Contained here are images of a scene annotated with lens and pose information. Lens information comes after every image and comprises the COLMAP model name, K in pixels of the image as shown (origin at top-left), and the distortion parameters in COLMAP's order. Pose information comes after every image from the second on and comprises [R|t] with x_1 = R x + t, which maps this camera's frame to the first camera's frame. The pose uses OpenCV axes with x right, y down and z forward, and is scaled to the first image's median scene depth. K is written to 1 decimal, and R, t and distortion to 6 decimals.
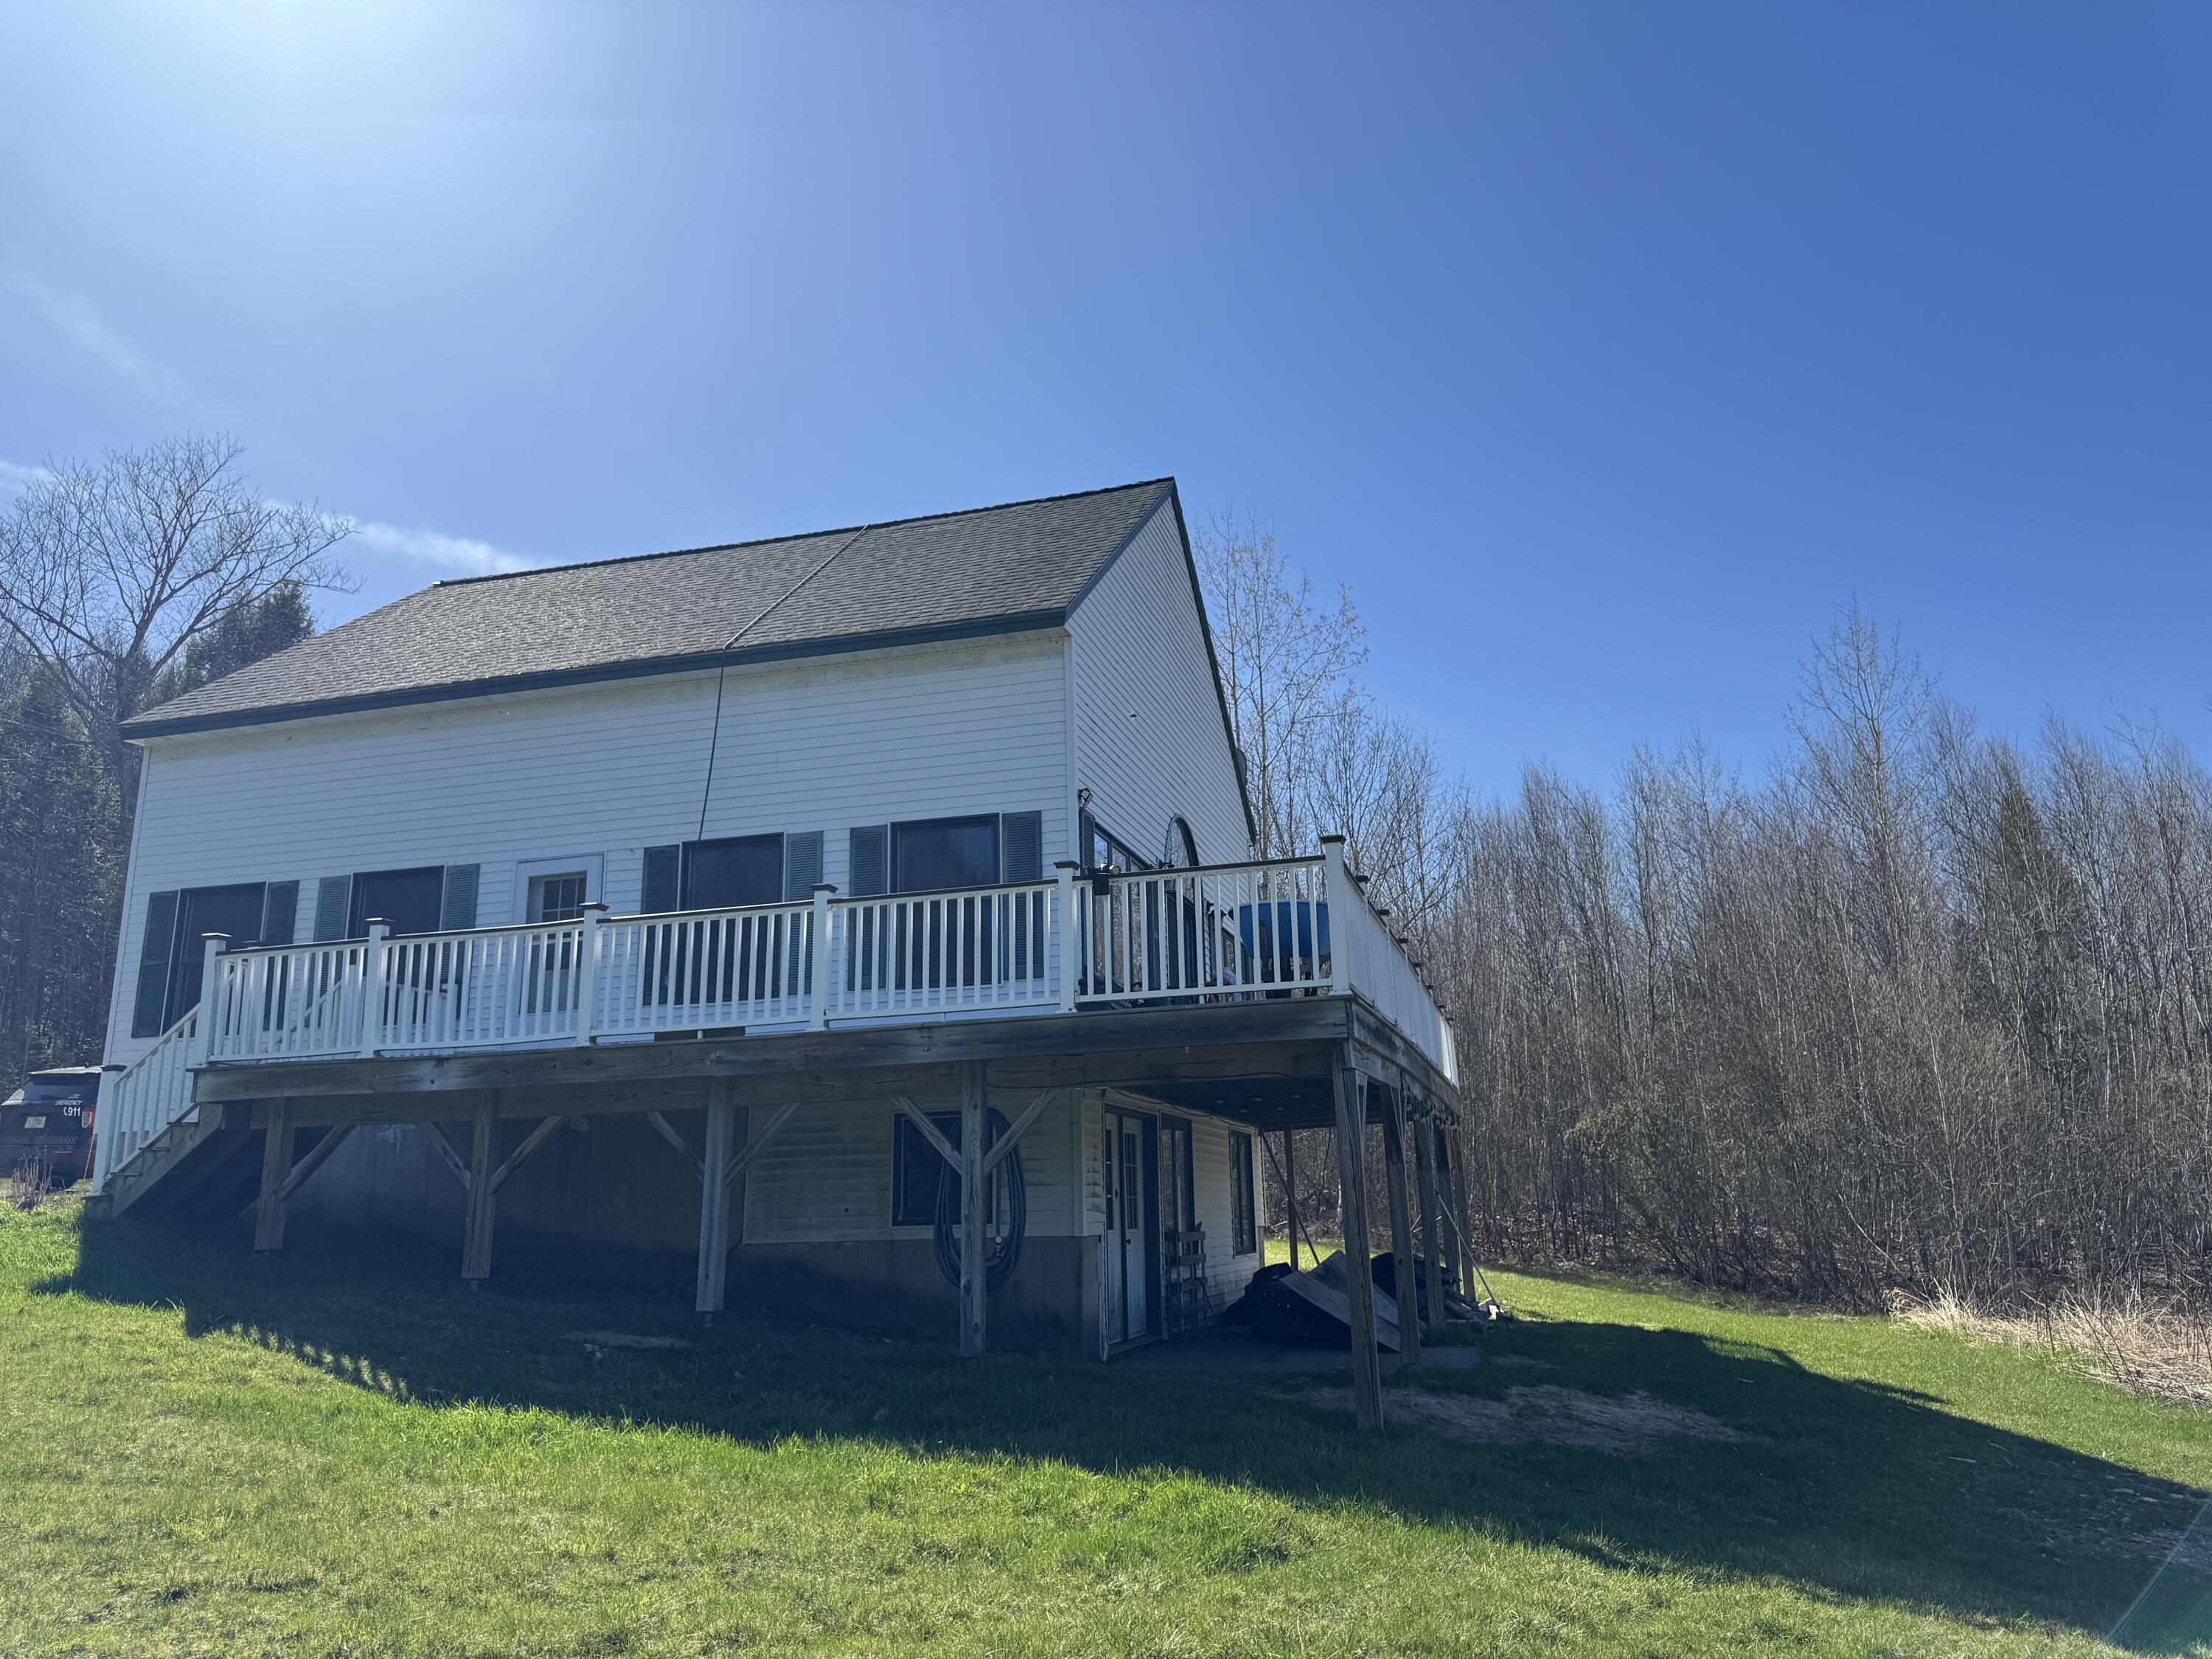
lens RADIAL K [[1570.8, 0, 1083.2], [0, 1570.8, 825.6], [0, 0, 1]] dist [0.065304, -0.063091]
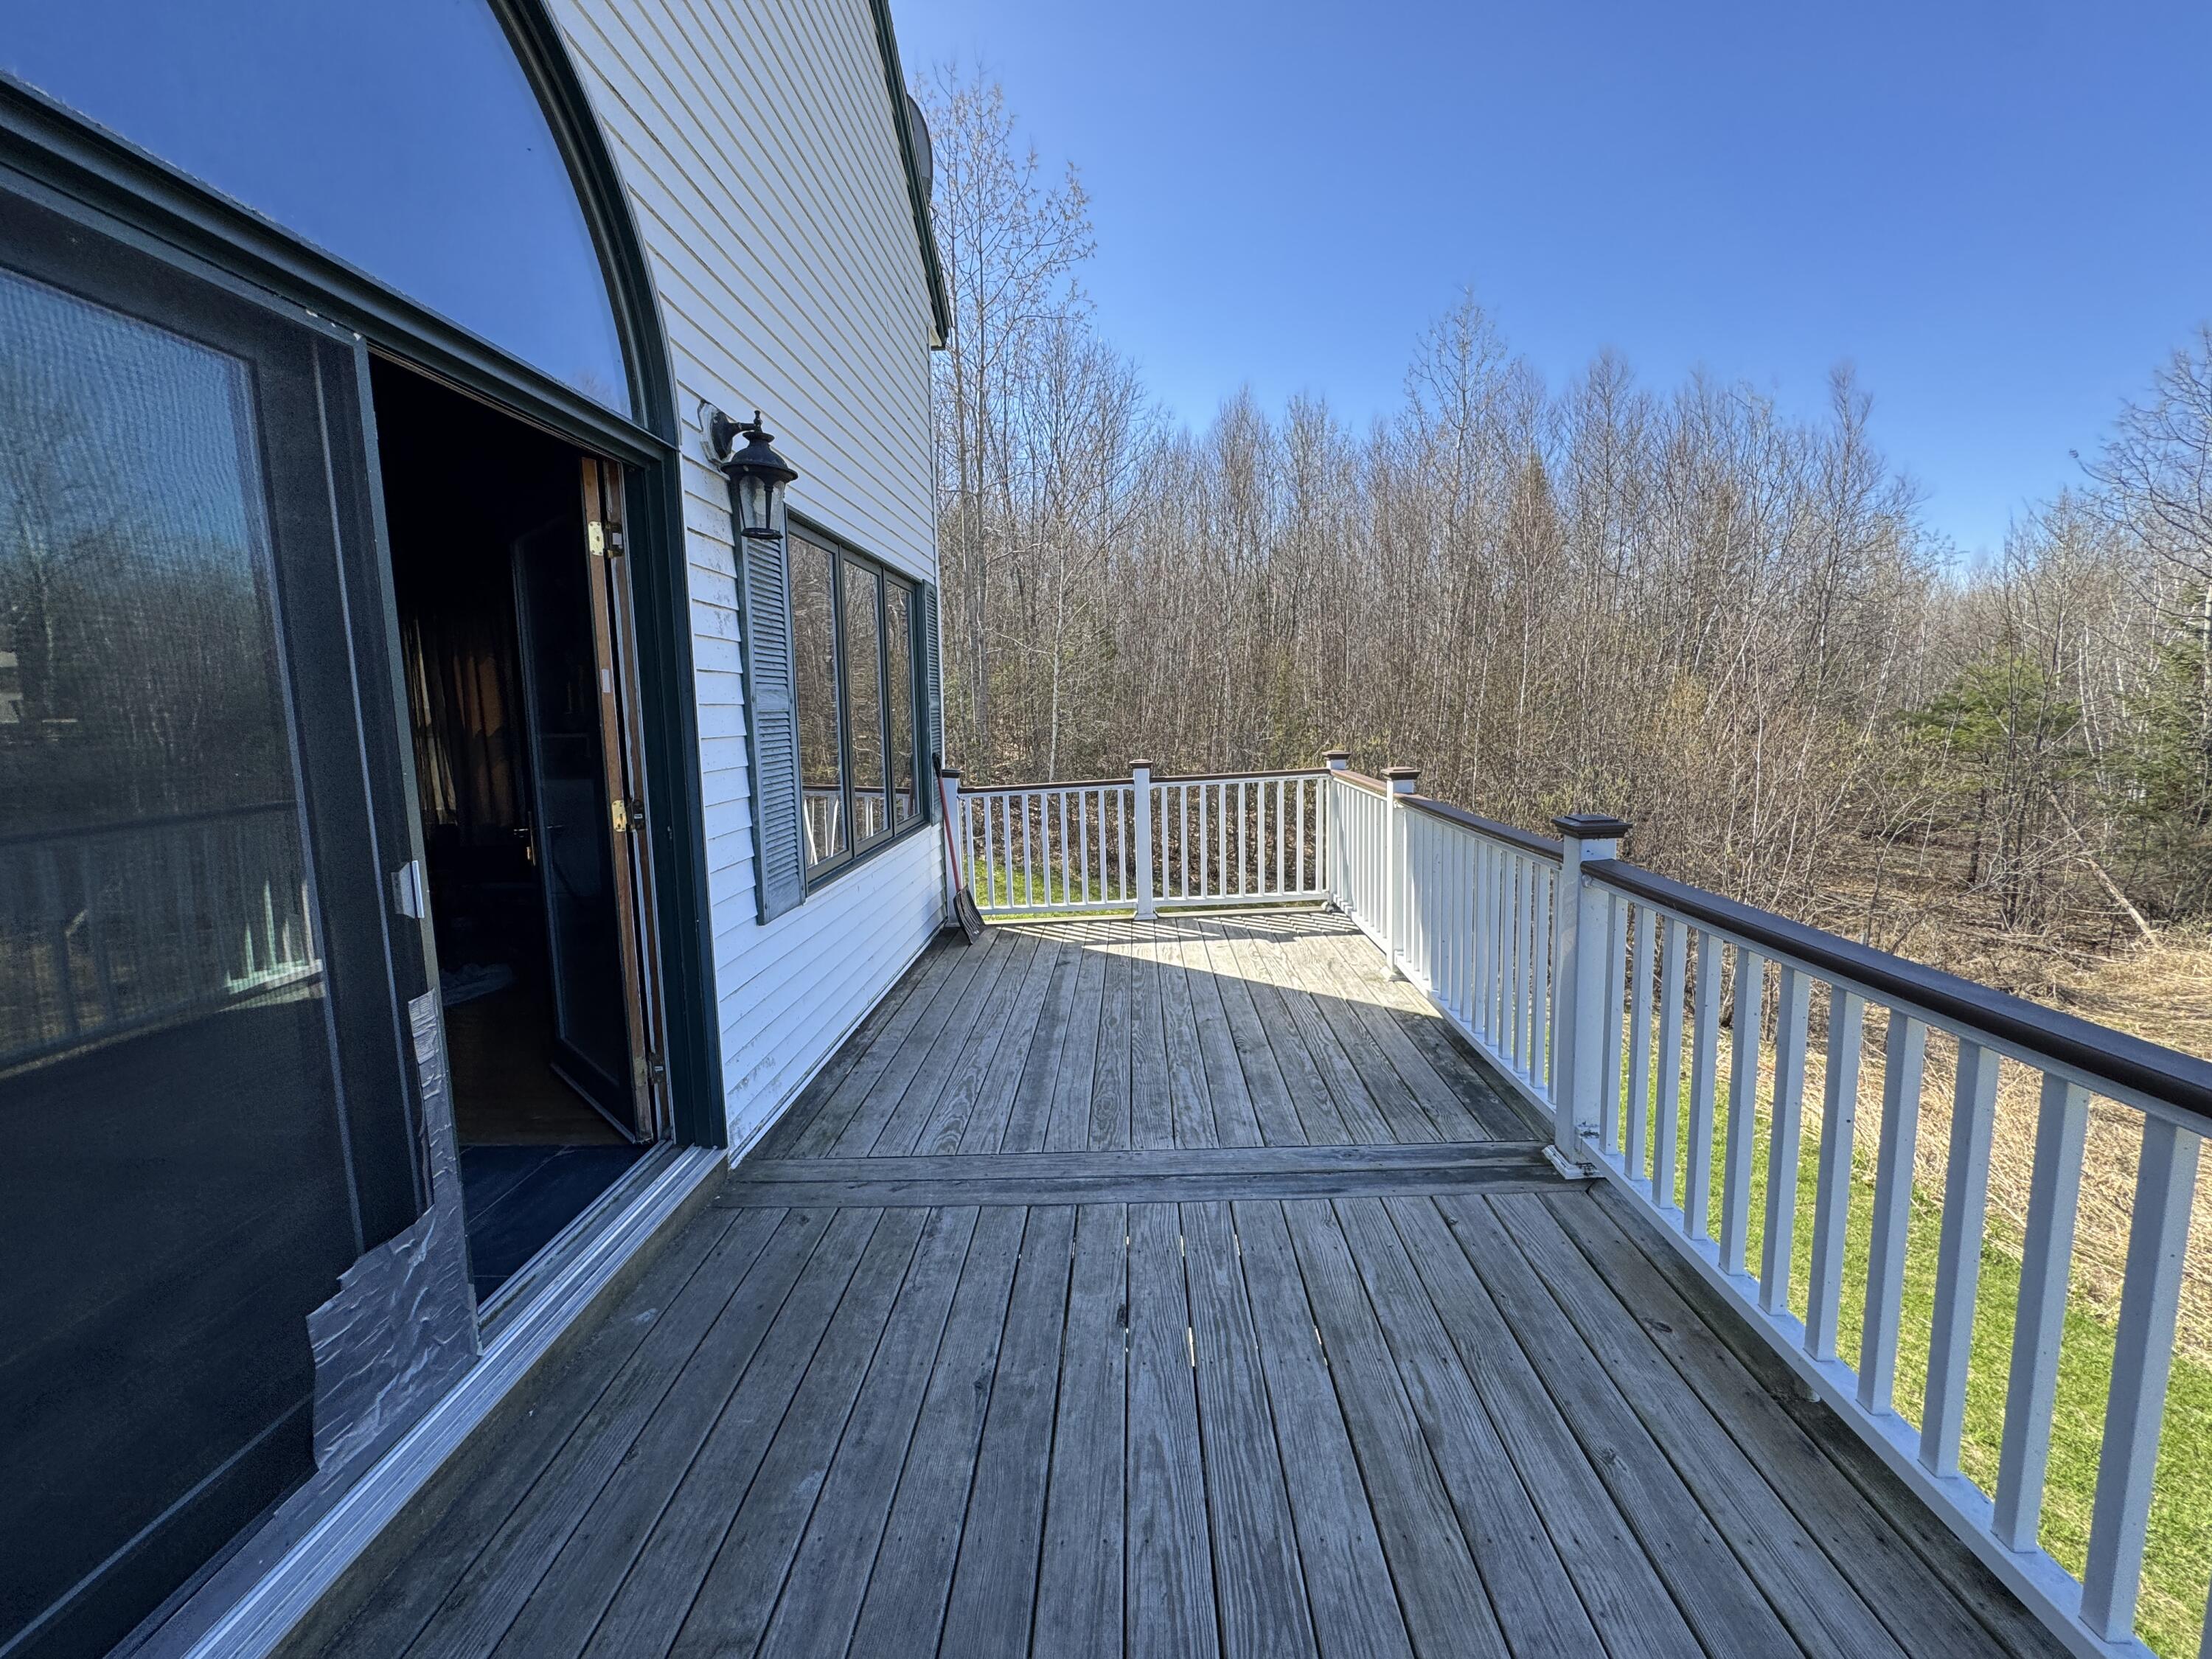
lens RADIAL K [[881.3, 0, 1109.5], [0, 881.3, 813.0], [0, 0, 1]] dist [-0.000053, -0.000051]
pose [[0.968171, -0.022210, 0.249304, 0.140112], [-0.069106, 0.933616, 0.351548, 0.070904], [-0.240562, -0.357587, 0.902364, 1.122619]]
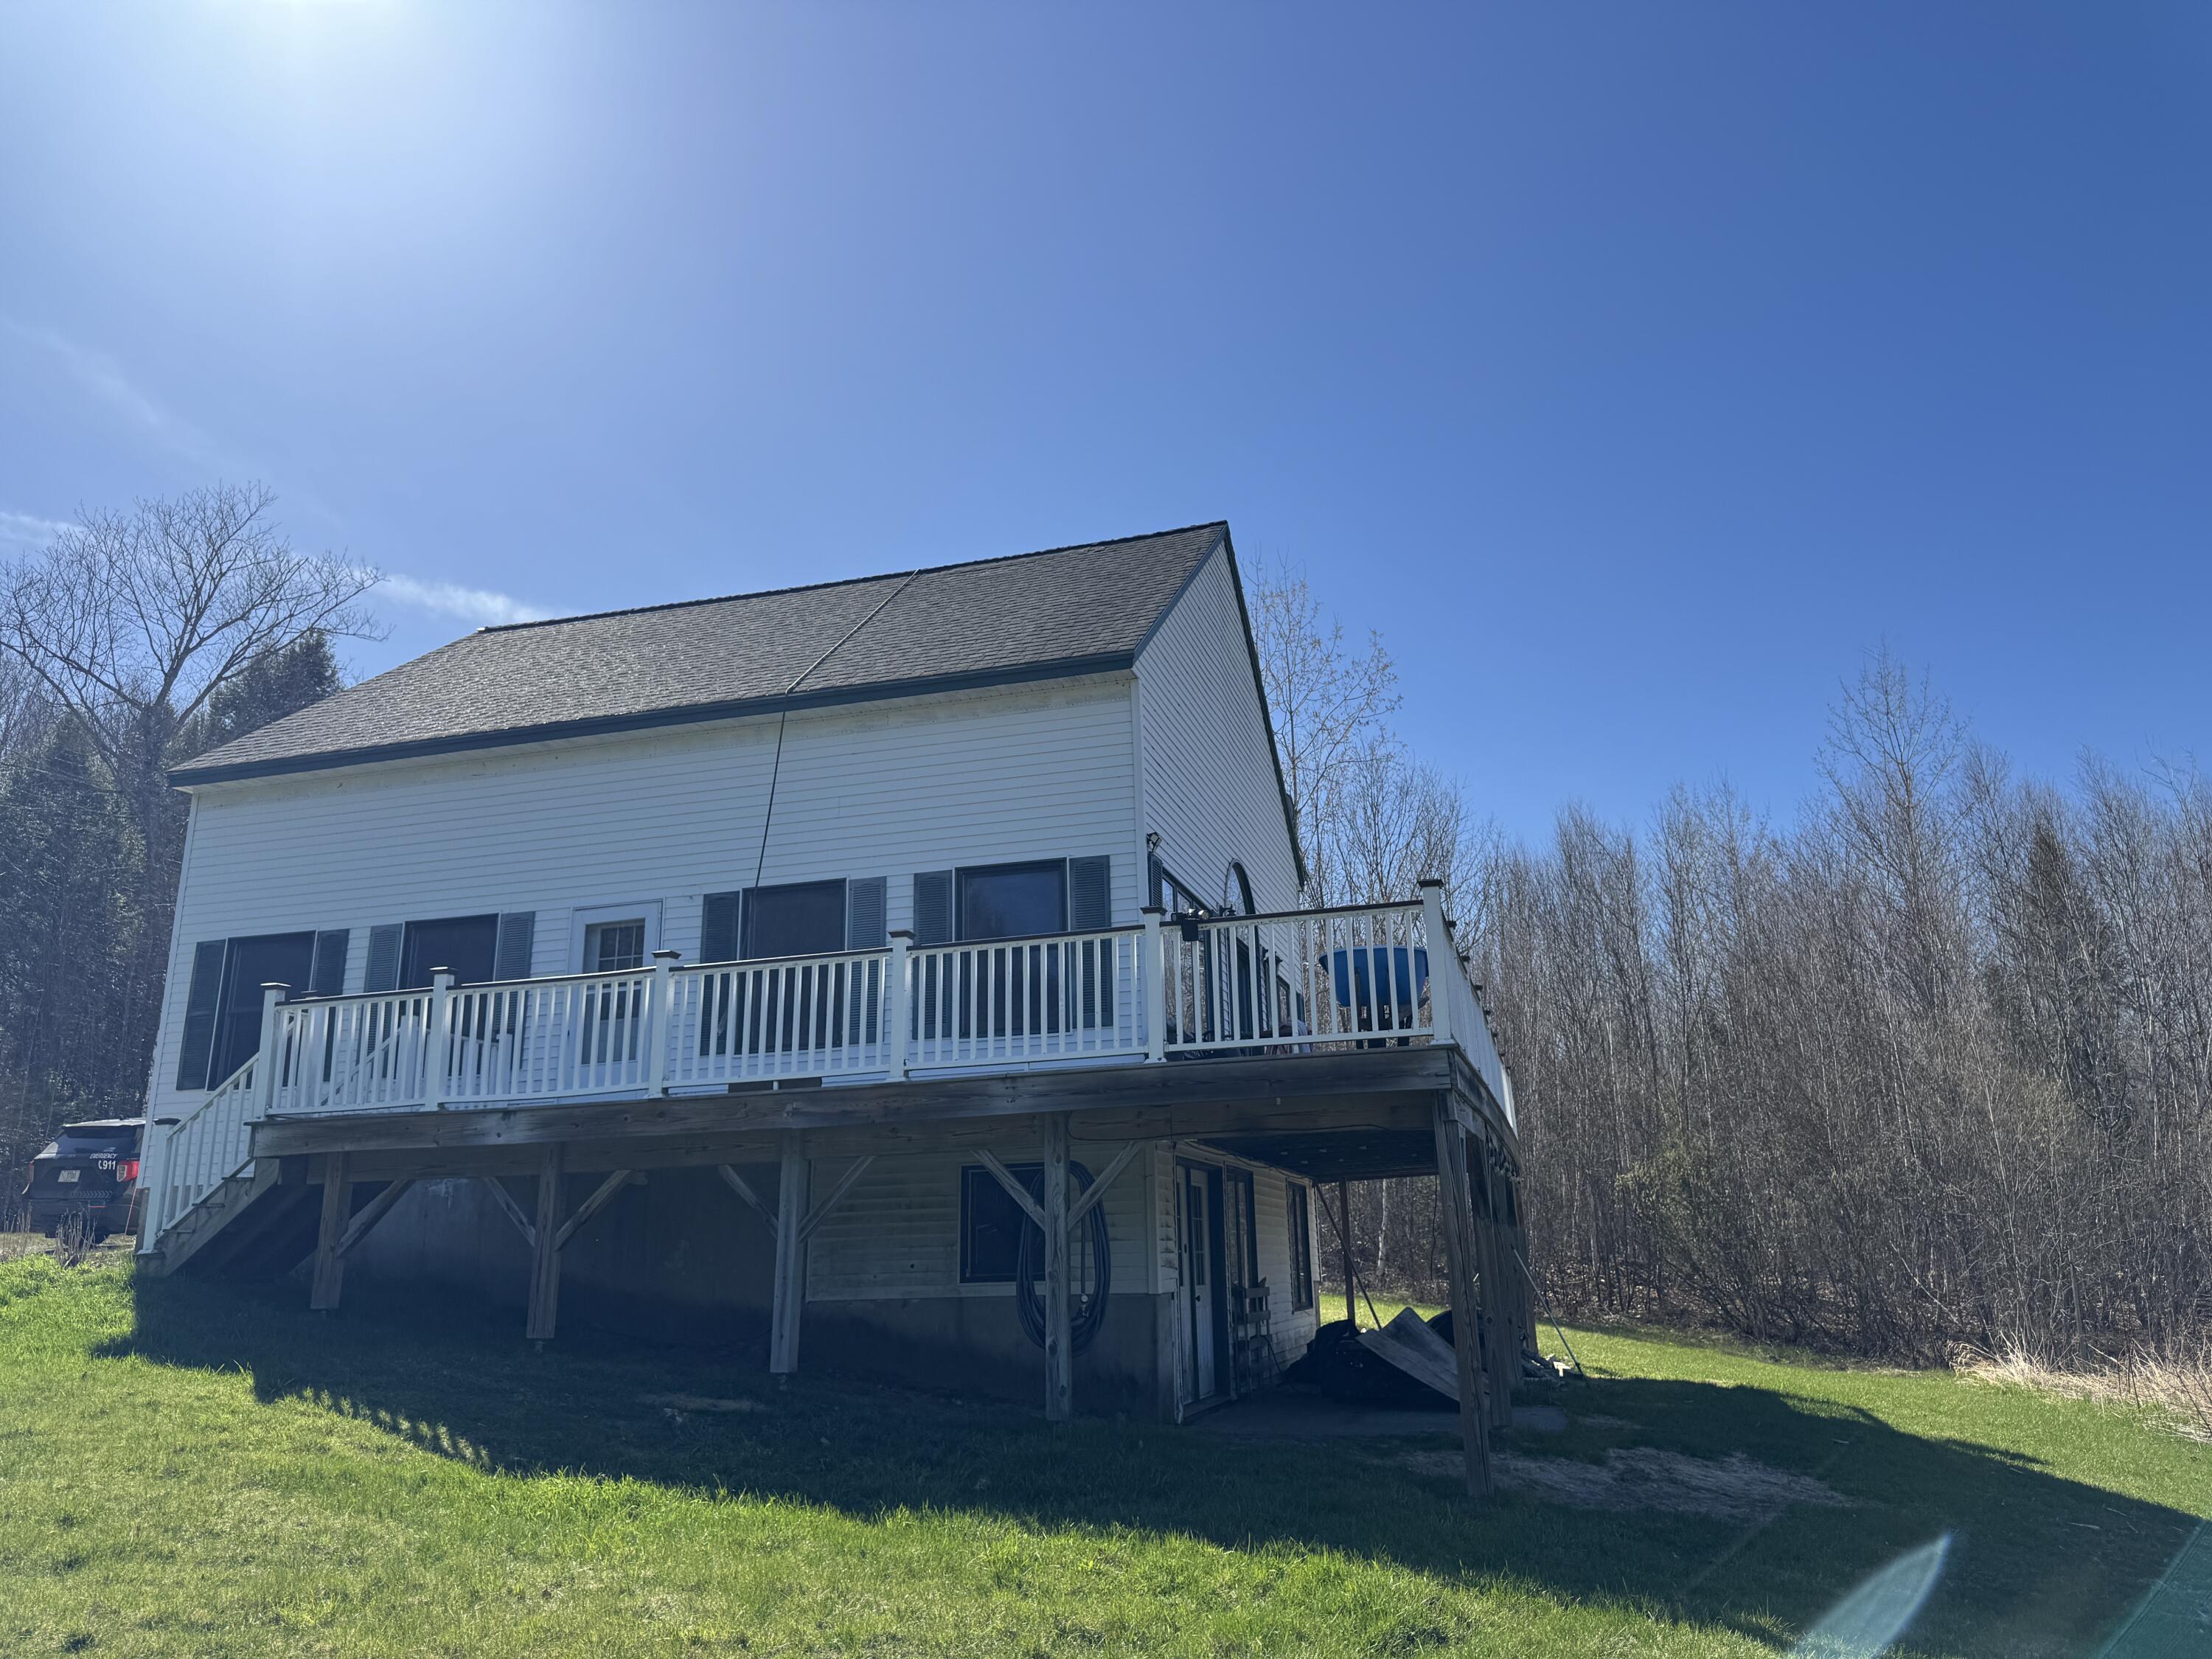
lens RADIAL K [[1571.8, 0, 1098.1], [0, 1571.8, 819.5], [0, 0, 1]] dist [0.060320, -0.057239]
pose [[0.999996, -0.002250, 0.001600, -0.035216], [0.002302, 0.999446, -0.033208, 0.000565], [-0.001525, 0.033211, 0.999447, 0.014720]]
